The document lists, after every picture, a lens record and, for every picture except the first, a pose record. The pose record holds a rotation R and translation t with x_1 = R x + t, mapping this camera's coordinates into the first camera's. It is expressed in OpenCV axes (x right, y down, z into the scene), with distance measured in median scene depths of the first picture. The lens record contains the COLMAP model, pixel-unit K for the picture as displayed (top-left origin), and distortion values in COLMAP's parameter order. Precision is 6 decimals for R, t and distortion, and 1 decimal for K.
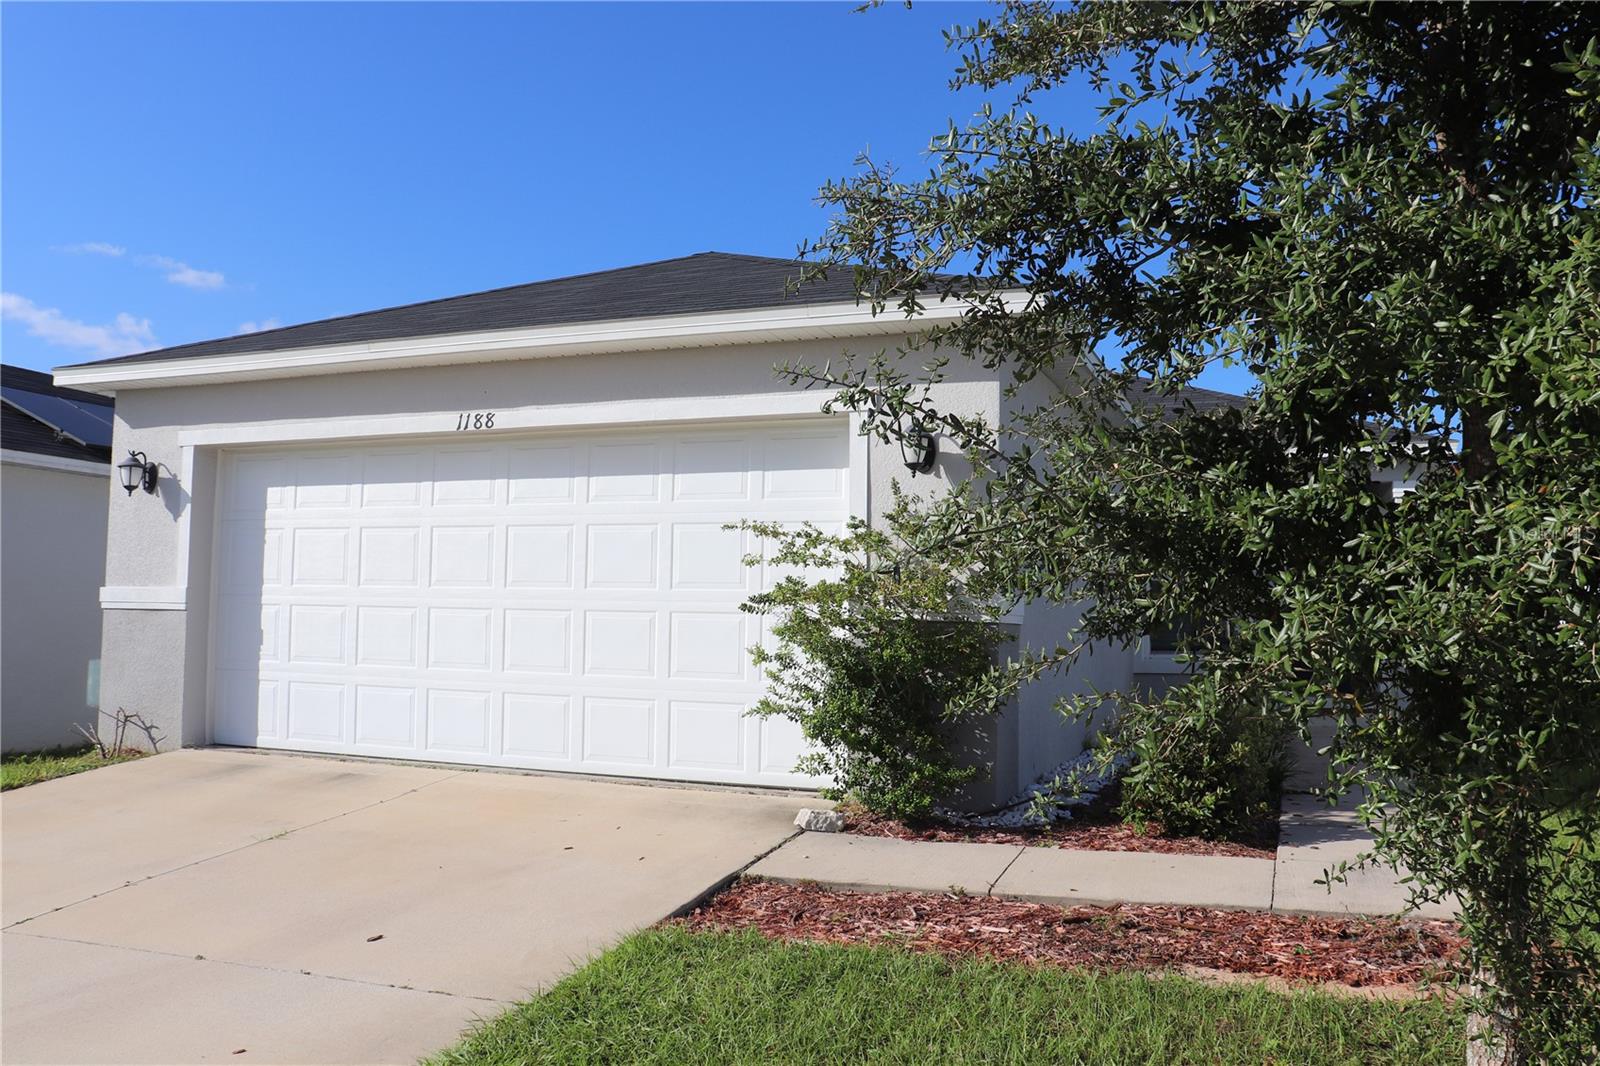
lens RADIAL K [[1318.3, 0, 811.1], [0, 1318.3, 529.1], [0, 0, 1]] dist [-0.169395, 0.141340]
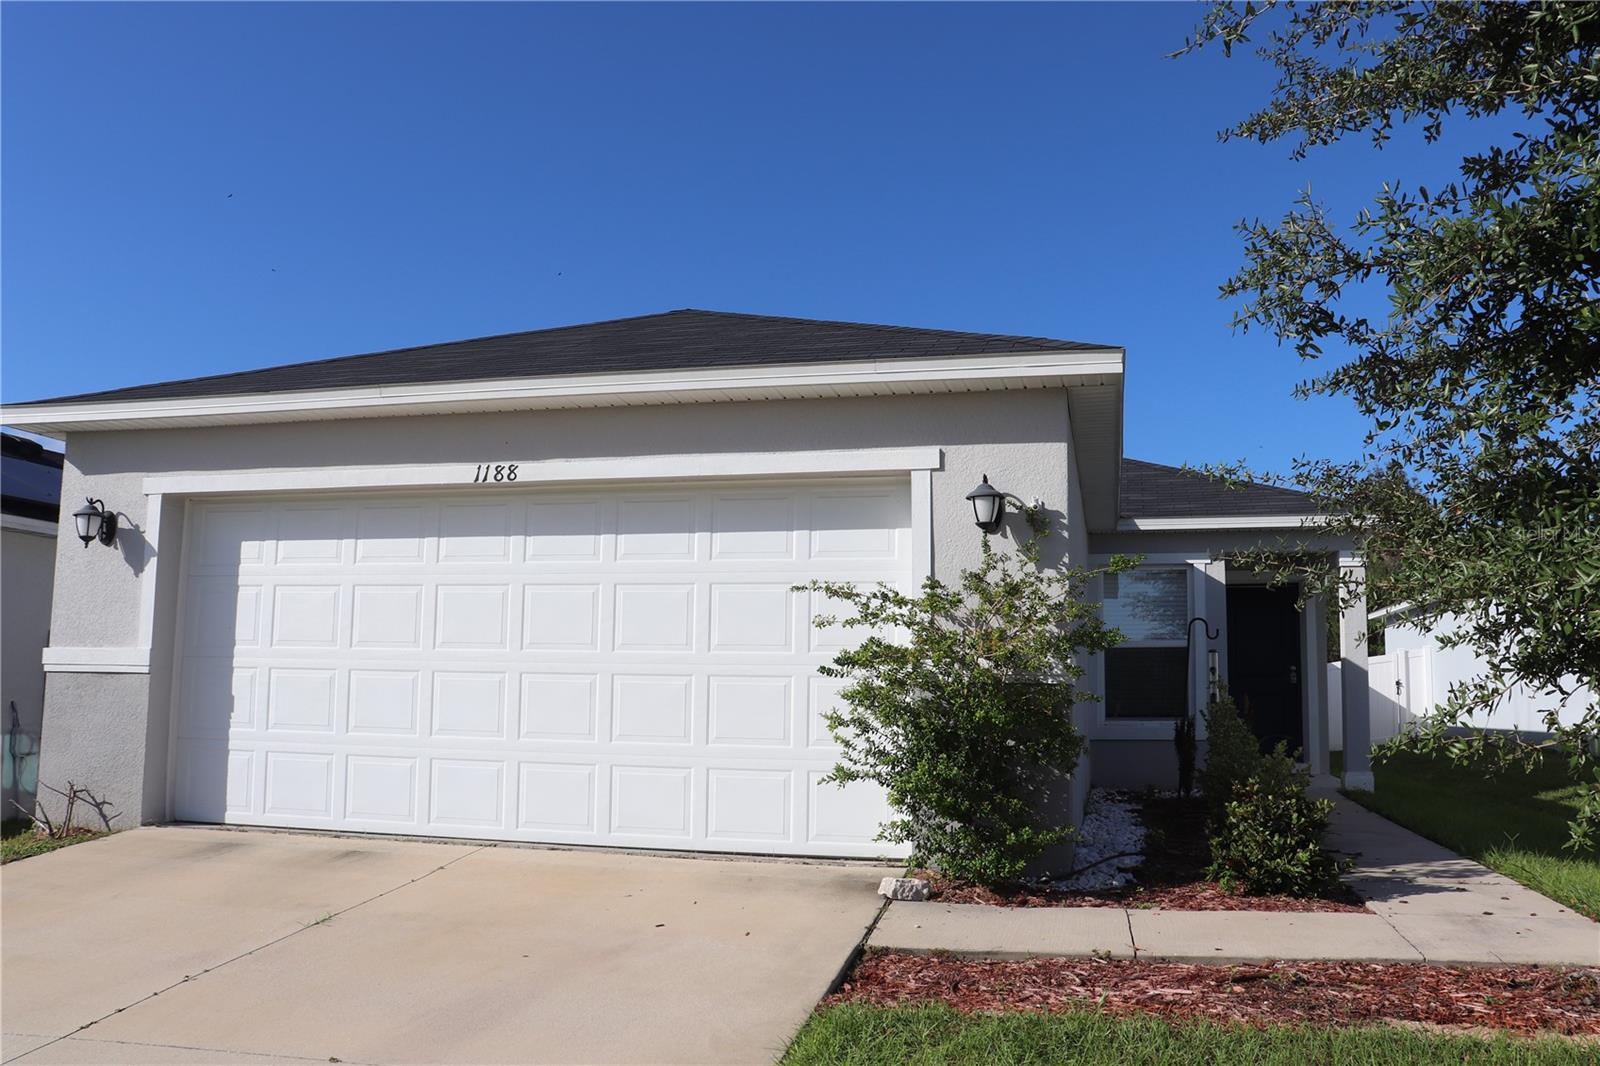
lens RADIAL K [[1318.3, 0, 812.2], [0, 1318.3, 538.1], [0, 0, 1]] dist [-0.169395, 0.141340]
pose [[0.990945, 0.013479, 0.133589, -0.155897], [-0.006907, 0.998748, -0.049538, 0.009277], [-0.134089, 0.048167, 0.989798, 0.034887]]
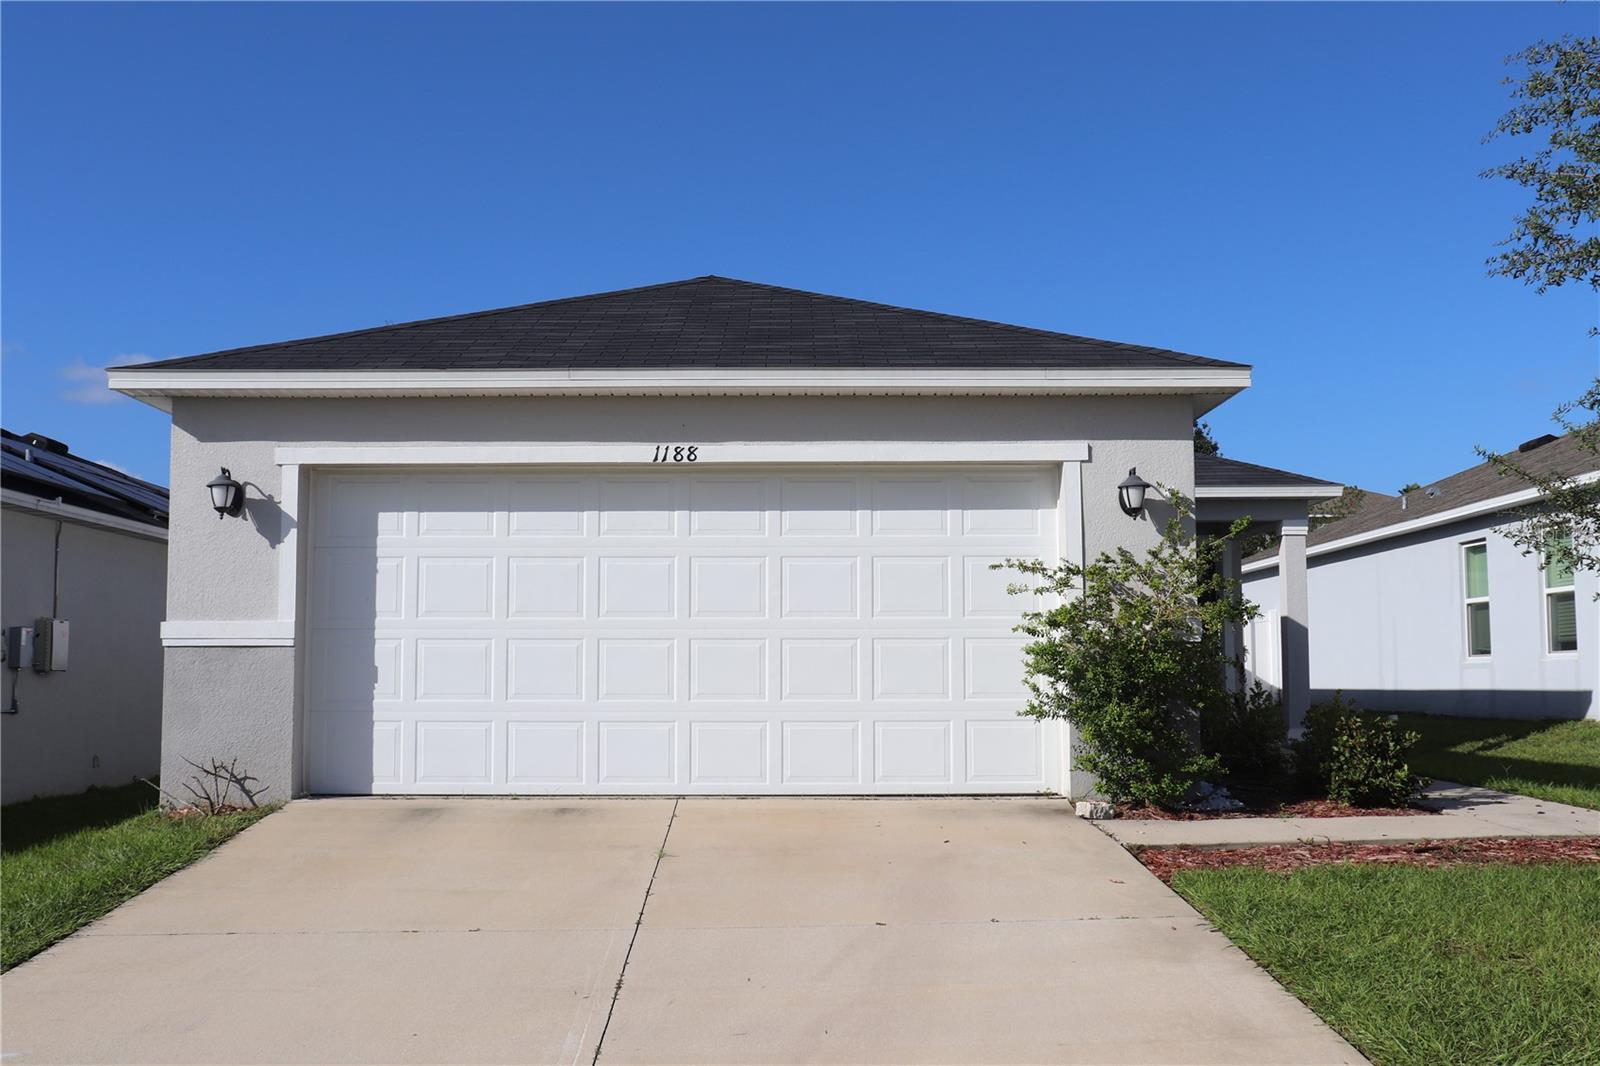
lens RADIAL K [[1641.0, 0, 799.3], [0, 1641.0, 538.9], [0, 0, 1]] dist [-0.057451, 0.000000]
pose [[0.933996, 0.012871, 0.357051, -0.622903], [-0.008522, 0.999869, -0.013753, 0.000265], [-0.357181, 0.009803, 0.933984, -0.228876]]
